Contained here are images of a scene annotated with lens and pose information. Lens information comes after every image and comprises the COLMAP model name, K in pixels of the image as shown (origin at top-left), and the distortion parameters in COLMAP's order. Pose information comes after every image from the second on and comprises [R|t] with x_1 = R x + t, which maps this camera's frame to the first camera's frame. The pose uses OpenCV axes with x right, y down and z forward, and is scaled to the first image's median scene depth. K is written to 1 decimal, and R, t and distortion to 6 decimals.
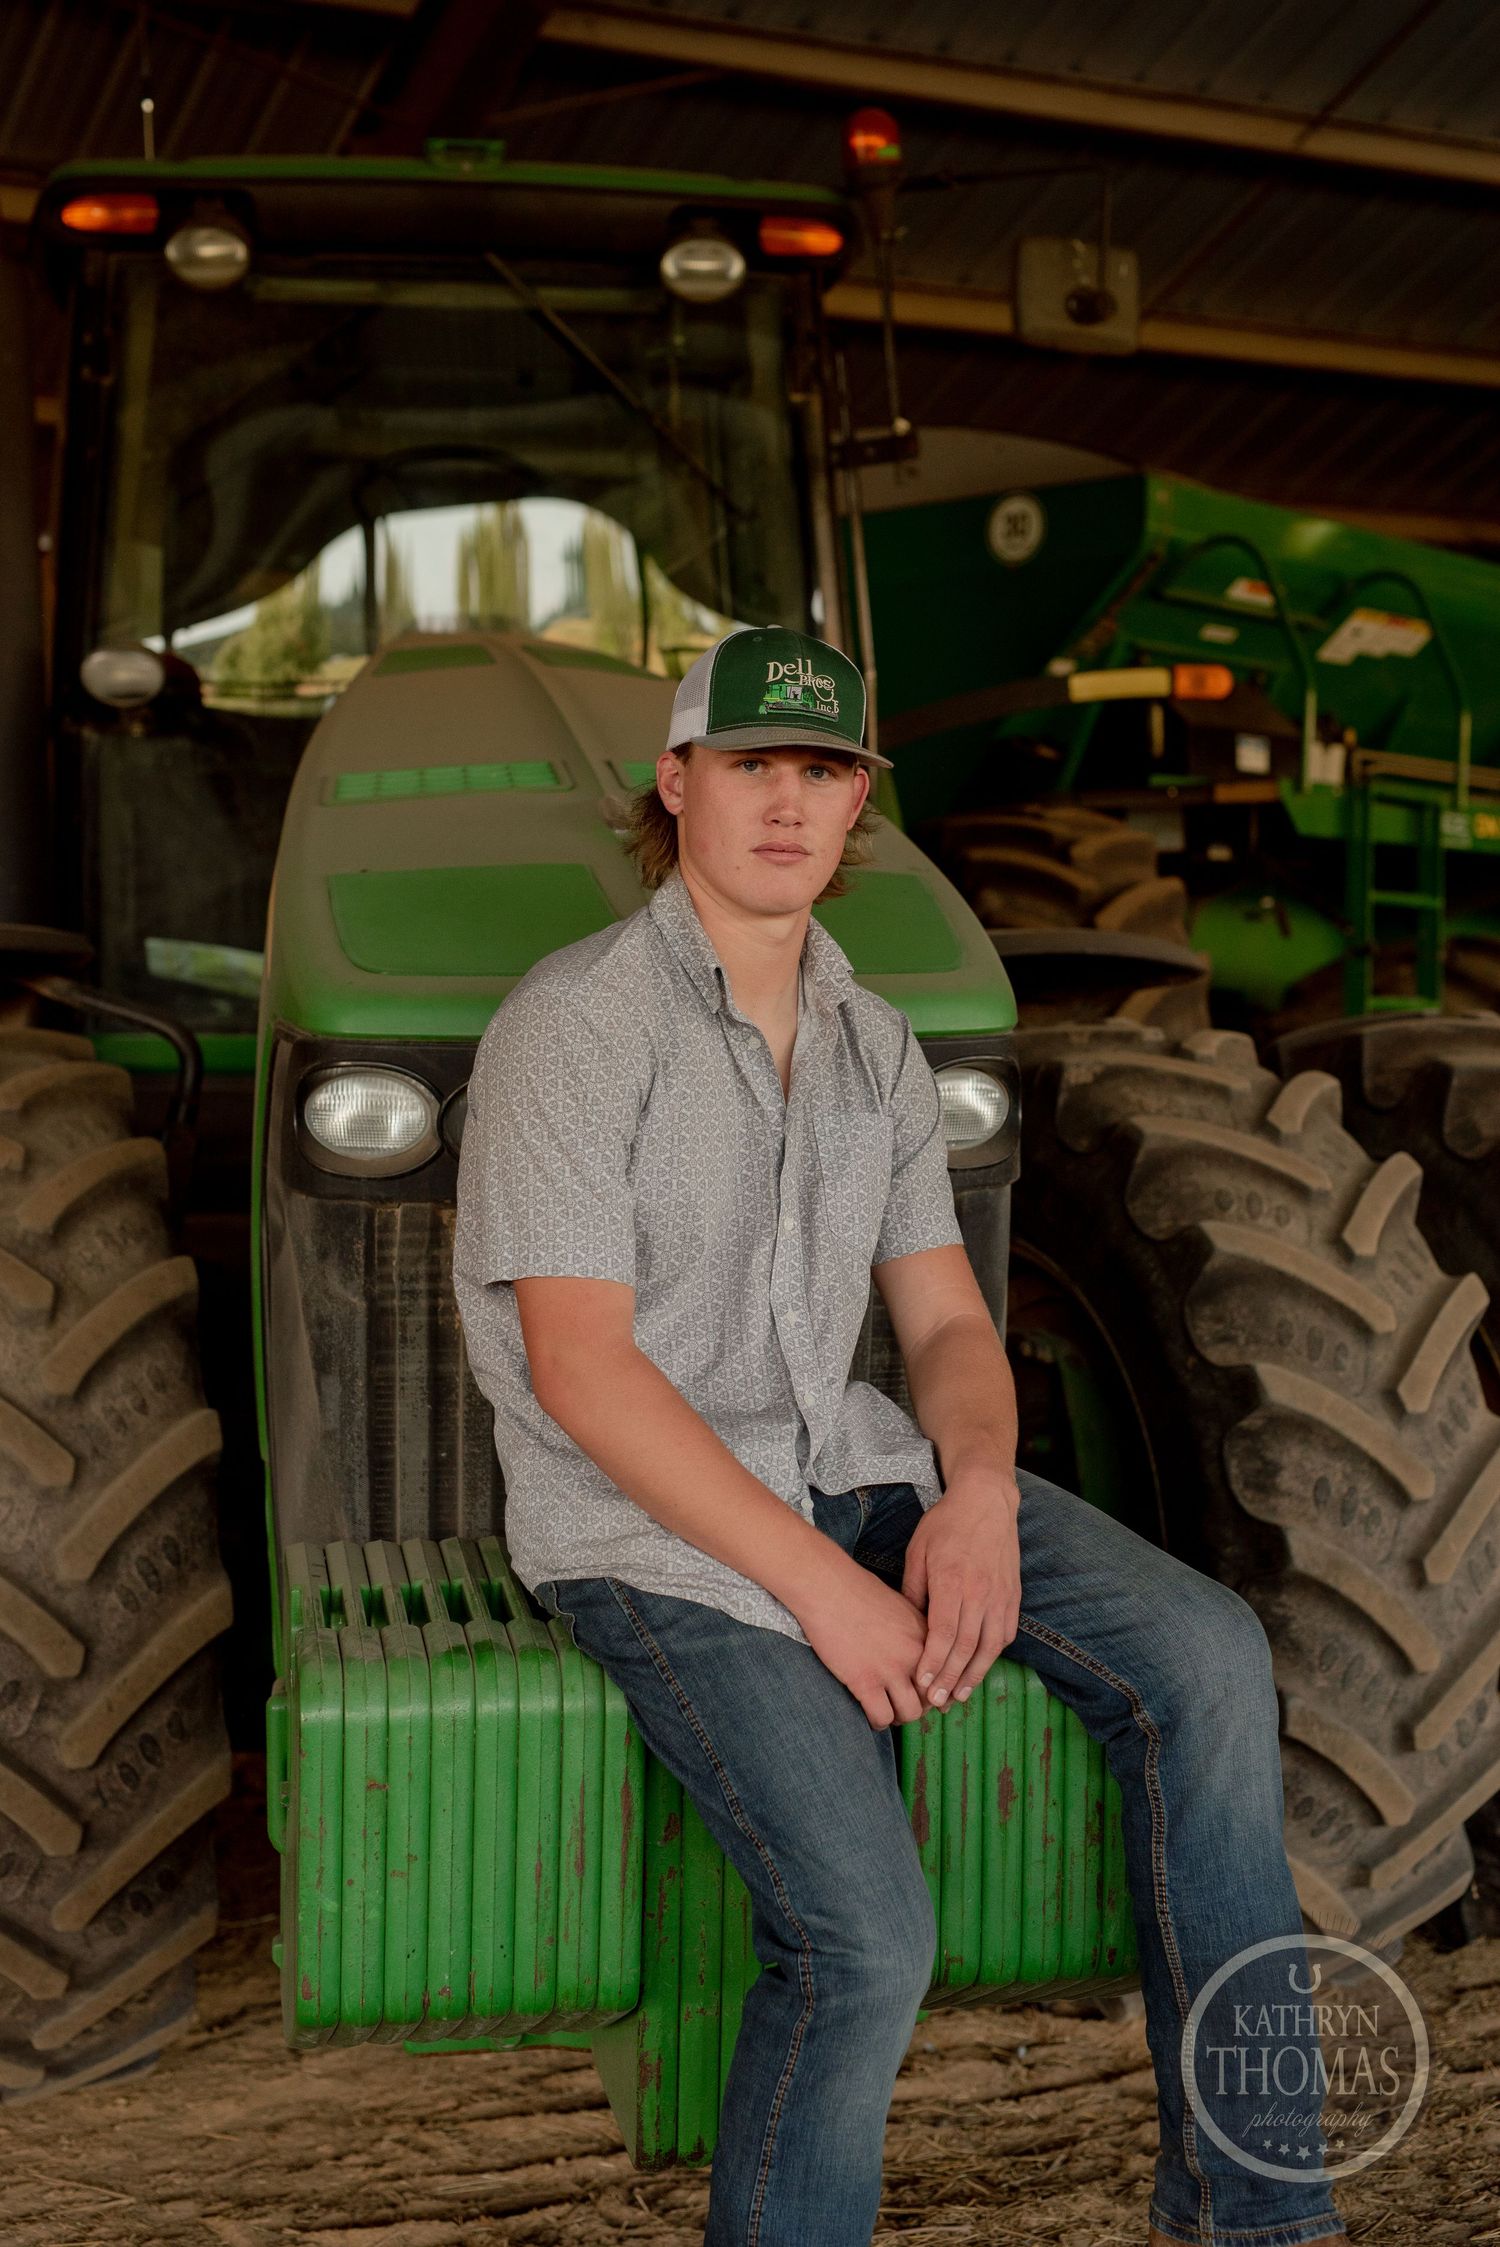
lens RADIAL K [[2823.5, 0, 751.9], [0, 2823.5, 1197.3], [0, 0, 1]] dist [0.018579, 0.018690]
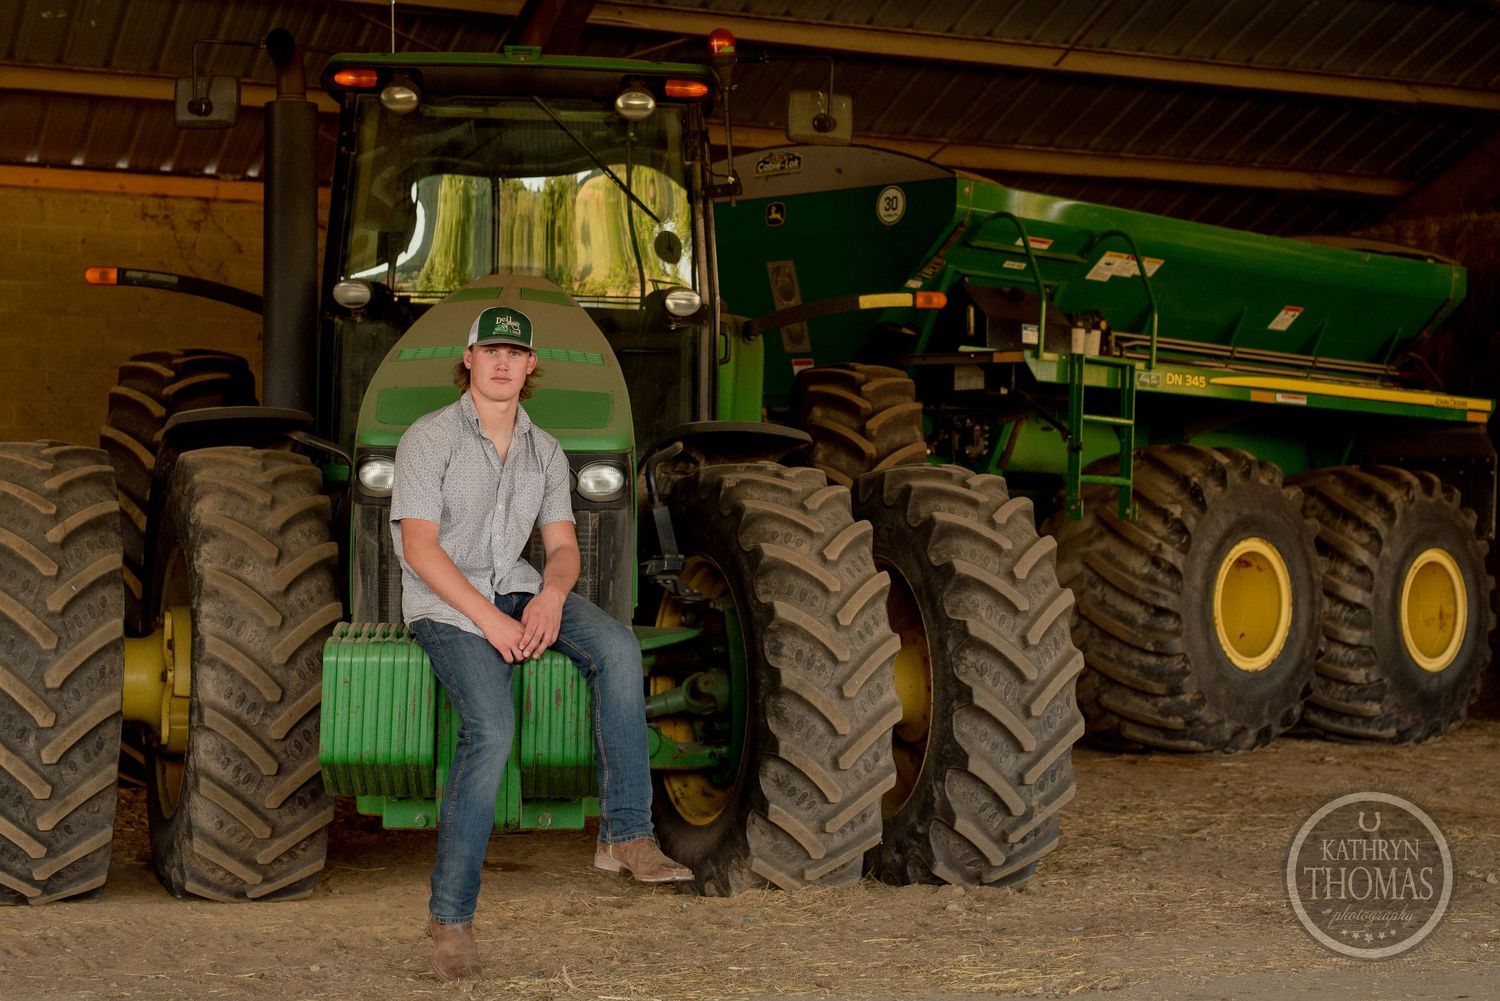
lens RADIAL K [[2160.8, 0, 750.0], [0, 2160.8, 500.5], [0, 0, 1]] dist [0.027435, 0.038066]
pose [[0.995953, 0.026635, -0.085843, 0.311472], [-0.032392, 0.997268, -0.066387, 0.095653], [0.083840, 0.068898, 0.994094, -0.817958]]
